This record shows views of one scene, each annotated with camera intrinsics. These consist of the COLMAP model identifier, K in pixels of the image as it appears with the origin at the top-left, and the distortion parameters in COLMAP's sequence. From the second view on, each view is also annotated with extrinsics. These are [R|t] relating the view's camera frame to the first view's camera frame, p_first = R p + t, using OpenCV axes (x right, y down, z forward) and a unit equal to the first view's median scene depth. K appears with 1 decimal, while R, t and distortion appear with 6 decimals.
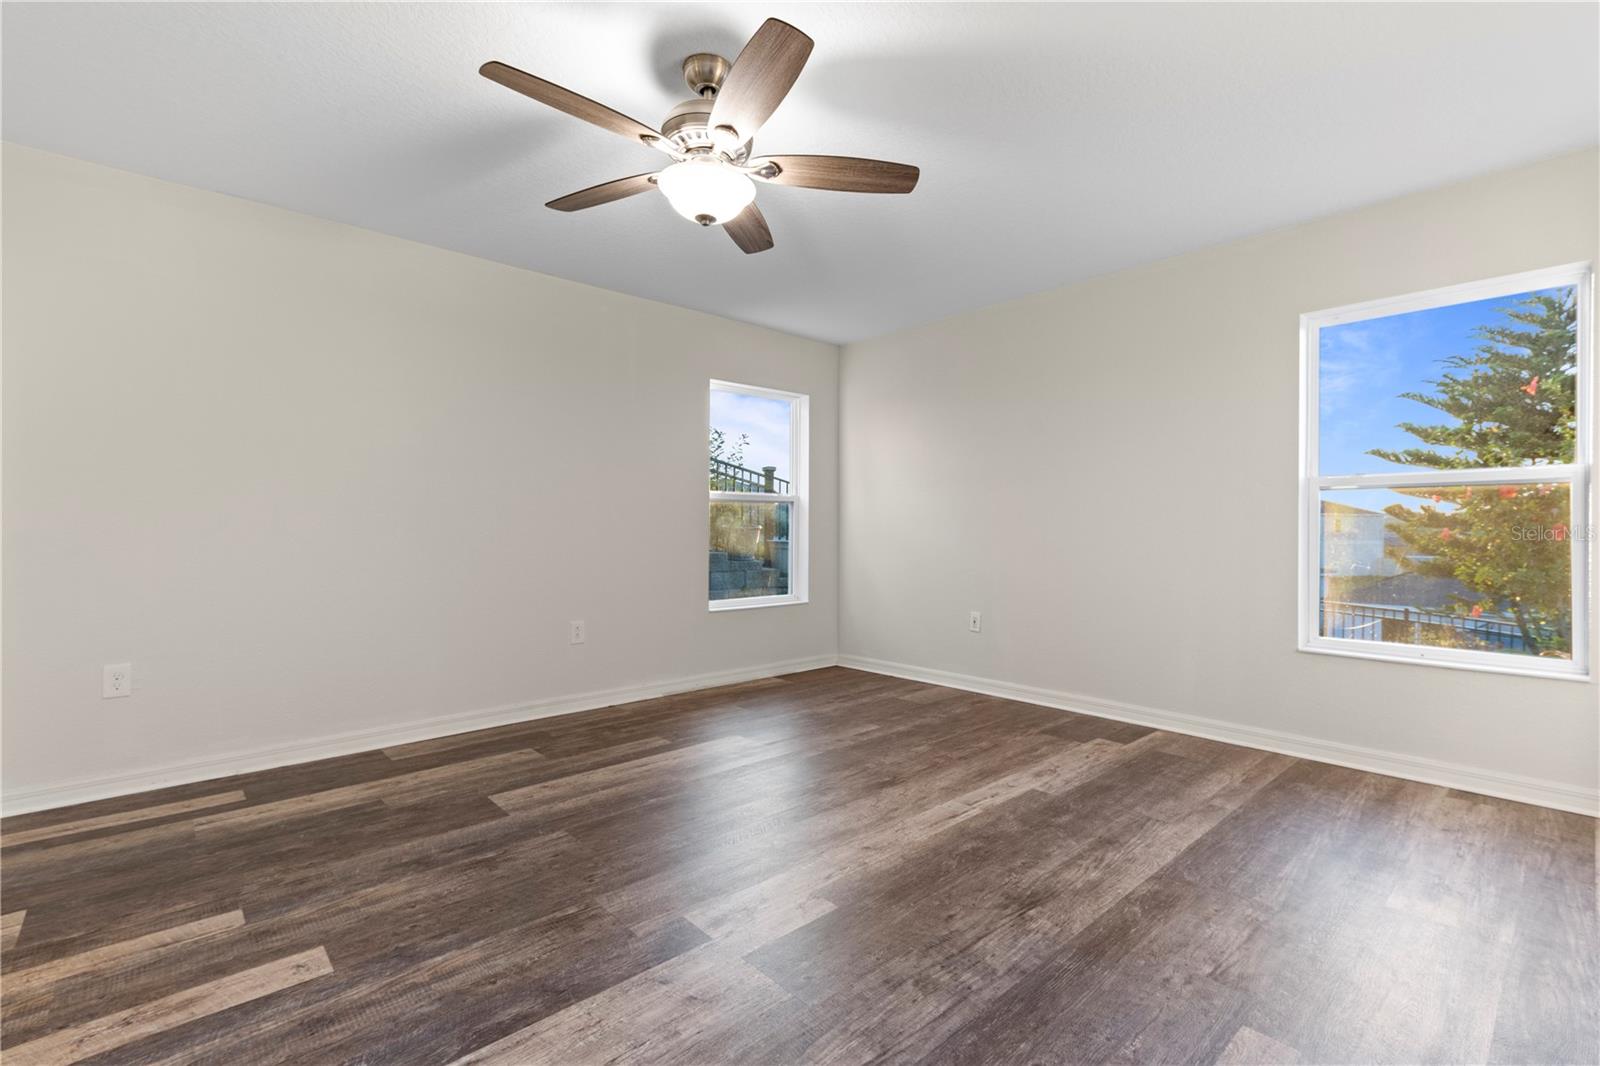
lens RADIAL K [[727.2, 0, 802.4], [0, 727.2, 530.0], [0, 0, 1]] dist [0.010753, -0.002047]
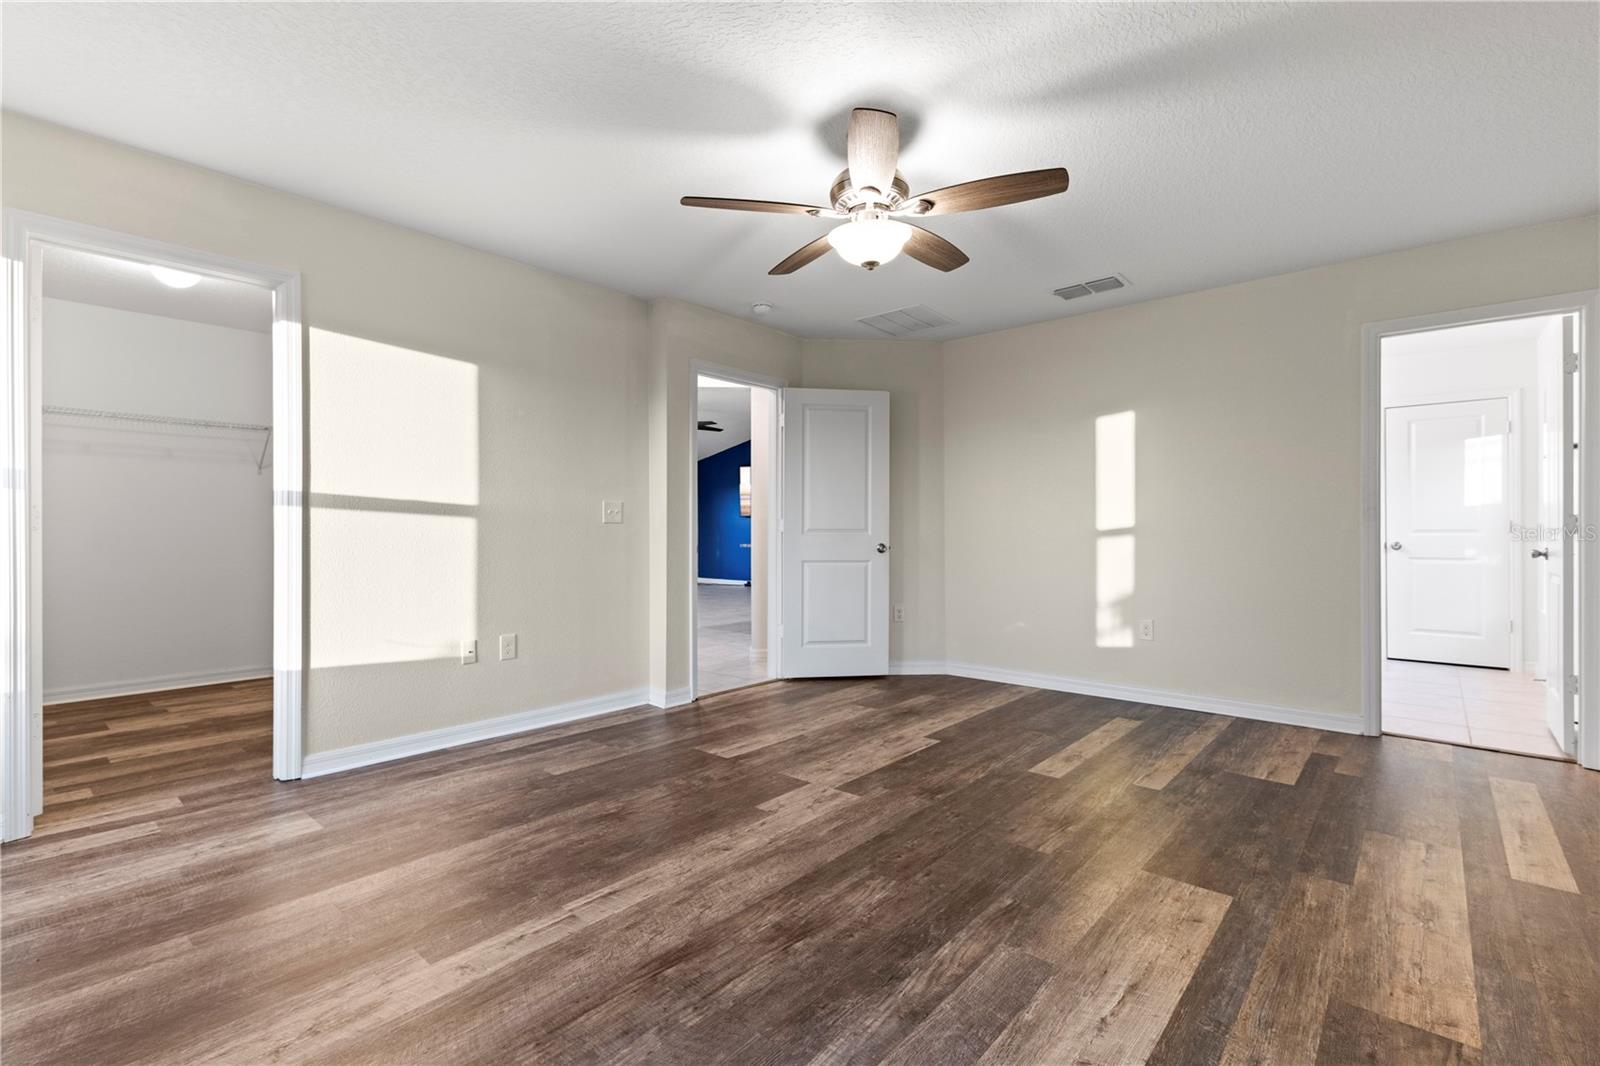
lens RADIAL K [[727.2, 0, 798.1], [0, 727.2, 531.8], [0, 0, 1]] dist [0.010753, -0.002047]
pose [[-0.993806, -0.001715, -0.111119, 0.104023], [-0.002004, 0.999995, 0.002485, -0.004024], [0.111115, 0.002692, -0.993804, 2.031306]]
